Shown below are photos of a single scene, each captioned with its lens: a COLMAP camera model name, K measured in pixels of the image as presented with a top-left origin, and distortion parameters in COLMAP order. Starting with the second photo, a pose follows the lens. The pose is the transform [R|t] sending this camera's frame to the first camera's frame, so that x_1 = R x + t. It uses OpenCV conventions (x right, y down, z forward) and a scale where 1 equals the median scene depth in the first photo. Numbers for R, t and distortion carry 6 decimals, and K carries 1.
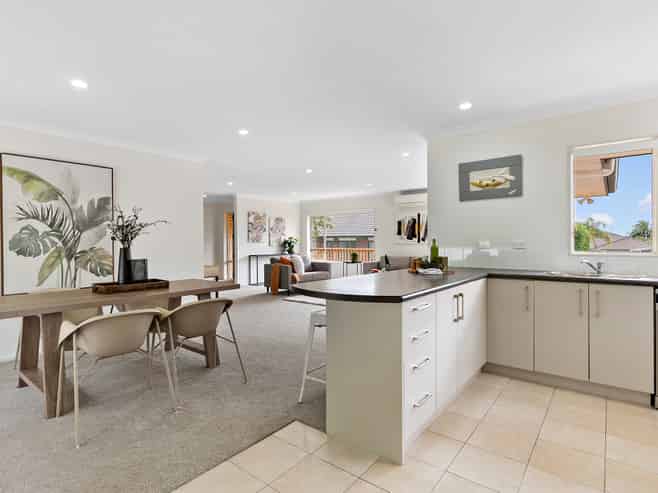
lens RADIAL K [[355.8, 0, 328.8], [0, 355.8, 244.0], [0, 0, 1]] dist [-0.000816, -0.000081]
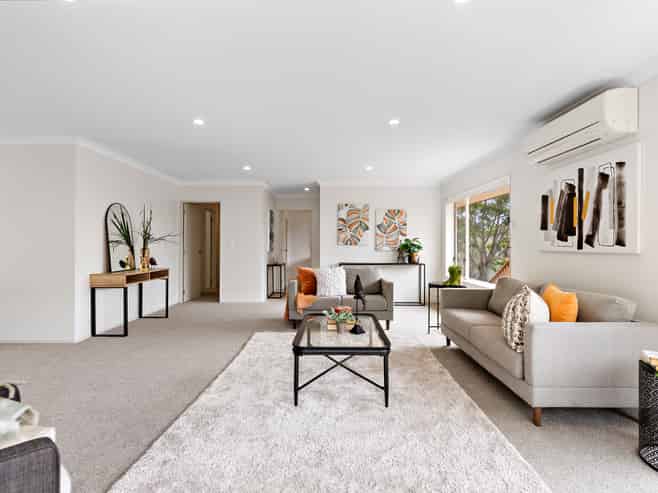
lens RADIAL K [[355.8, 0, 330.1], [0, 355.8, 246.2], [0, 0, 1]] dist [-0.000816, -0.000081]
pose [[0.616785, 0.009106, -0.787079, 0.345801], [-0.012225, 0.999923, 0.001989, -0.003932], [0.787036, 0.008395, 0.616849, 0.526256]]
